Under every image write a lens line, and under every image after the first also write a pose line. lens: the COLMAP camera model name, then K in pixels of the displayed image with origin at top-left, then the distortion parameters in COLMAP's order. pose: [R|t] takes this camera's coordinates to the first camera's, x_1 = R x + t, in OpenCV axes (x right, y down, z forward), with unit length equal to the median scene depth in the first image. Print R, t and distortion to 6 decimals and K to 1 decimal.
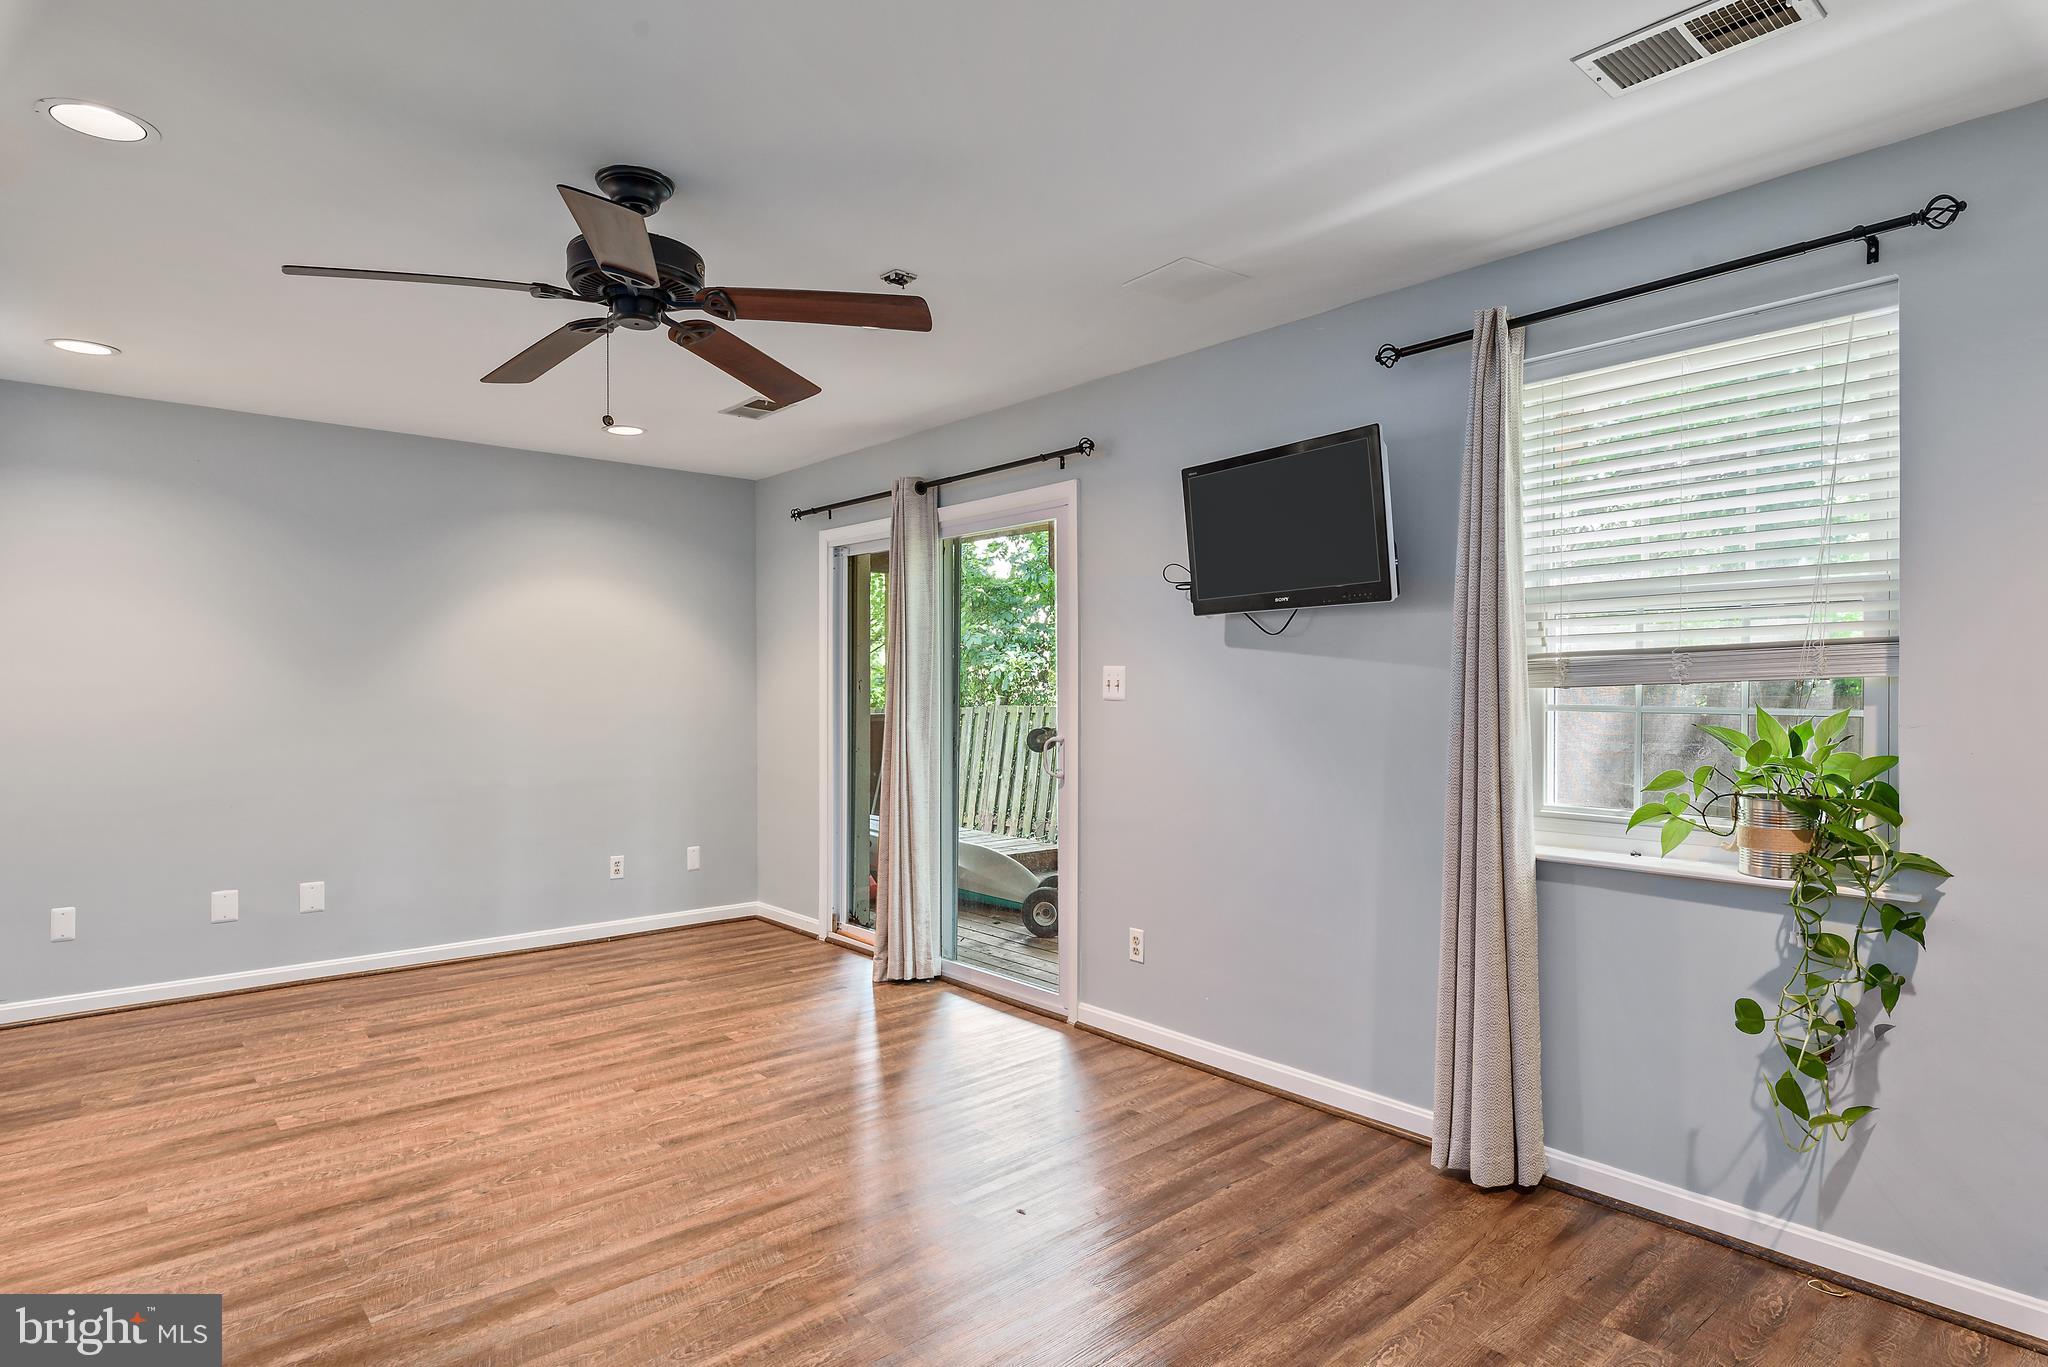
lens RADIAL K [[1103.3, 0, 1024.0], [0, 1103.3, 683.5], [0, 0, 1]] dist [0.001405, -0.000024]
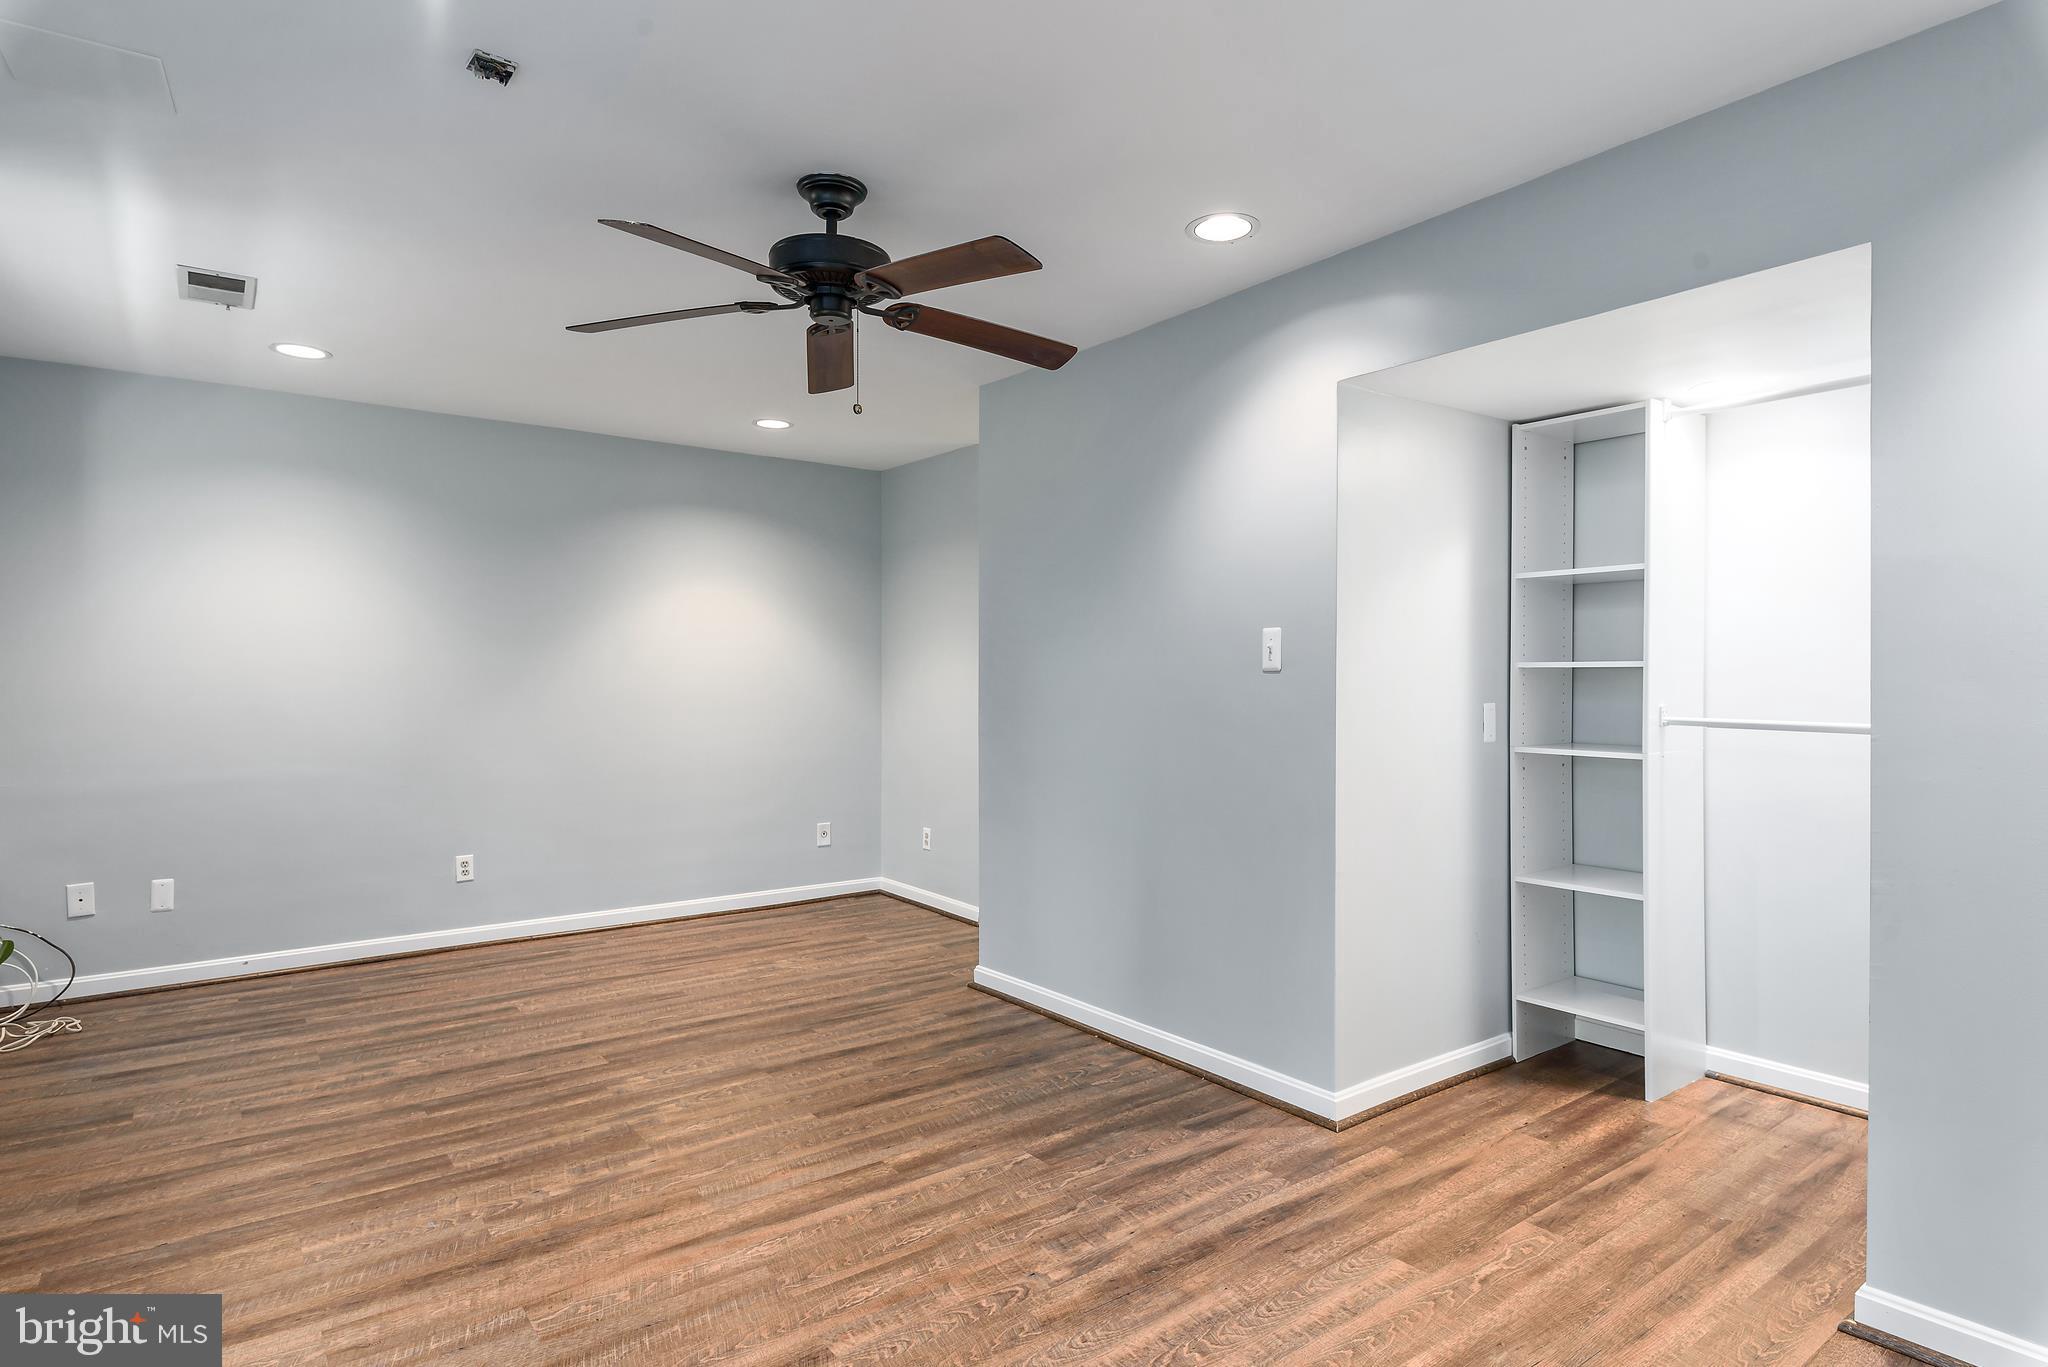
lens RADIAL K [[1103.3, 0, 1024.0], [0, 1103.3, 683.5], [0, 0, 1]] dist [0.001405, -0.000024]
pose [[-0.997214, -0.000374, 0.074590, -0.585040], [0.000092, 0.999980, 0.006248, 0.022290], [-0.074591, 0.006238, -0.997195, 1.951064]]
